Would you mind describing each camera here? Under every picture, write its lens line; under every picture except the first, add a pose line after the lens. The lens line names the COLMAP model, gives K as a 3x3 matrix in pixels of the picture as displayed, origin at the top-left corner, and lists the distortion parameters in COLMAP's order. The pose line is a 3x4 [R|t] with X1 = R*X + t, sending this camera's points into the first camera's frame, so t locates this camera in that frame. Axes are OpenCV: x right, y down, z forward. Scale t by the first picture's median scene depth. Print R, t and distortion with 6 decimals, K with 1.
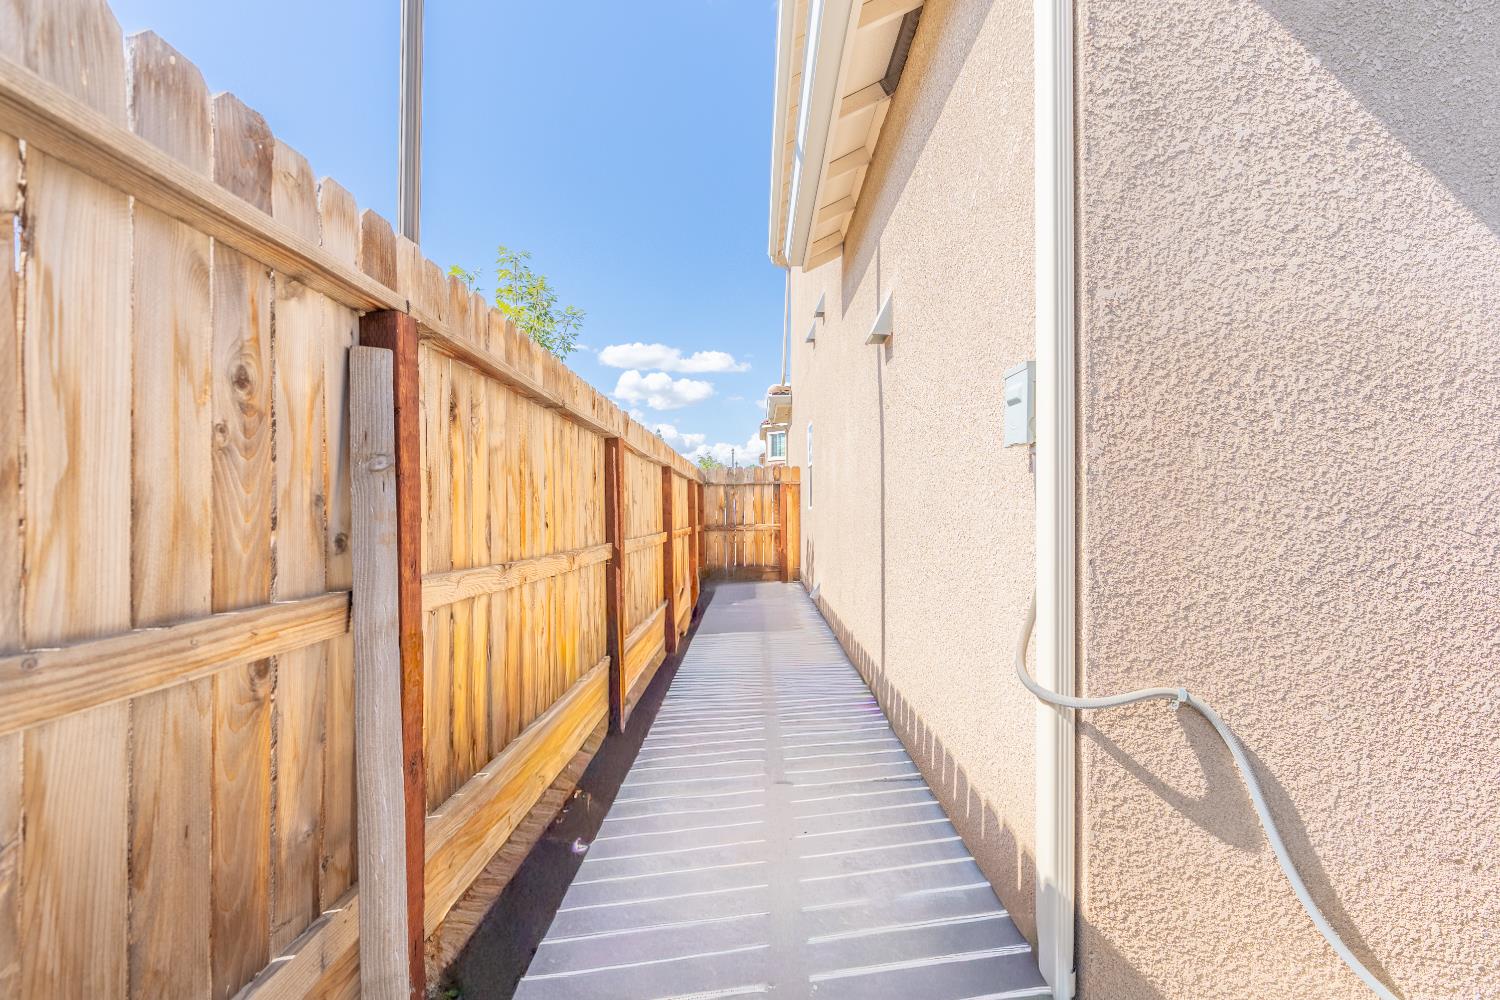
lens RADIAL K [[677.6, 0, 749.7], [0, 677.6, 502.4], [0, 0, 1]] dist [-0.003297, 0.001435]
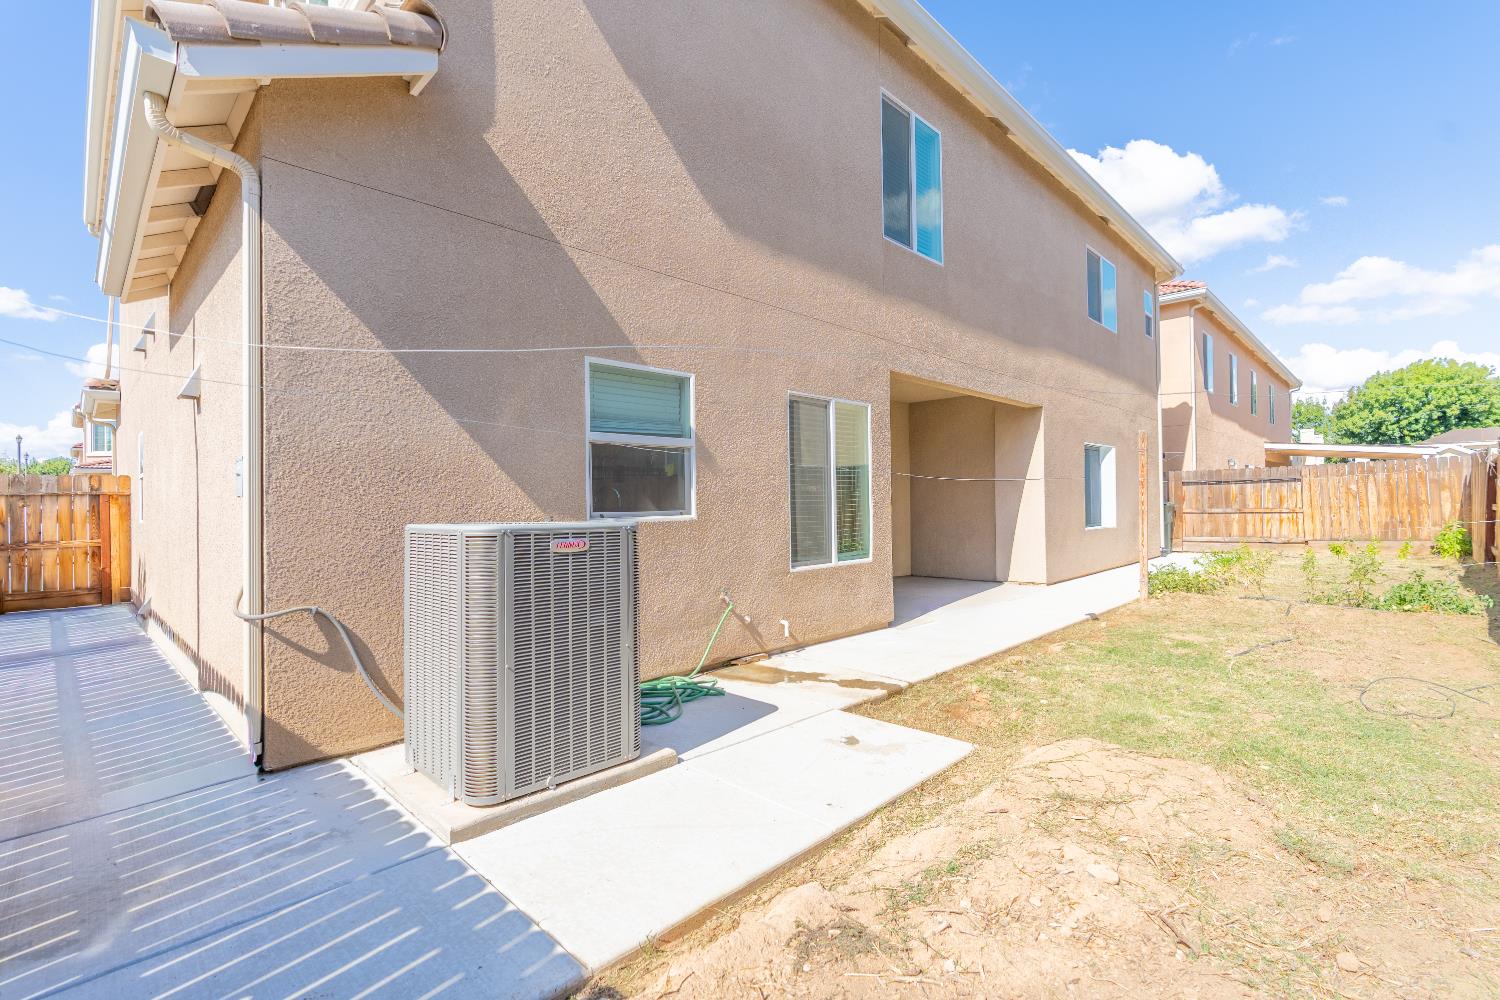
lens RADIAL K [[677.6, 0, 746.3], [0, 677.6, 500.2], [0, 0, 1]] dist [-0.003297, 0.001435]
pose [[0.698268, 0.000357, 0.715837, 0.005991], [0.006633, 0.999954, -0.006969, -0.024631], [-0.715806, 0.009614, 0.698233, -0.690874]]
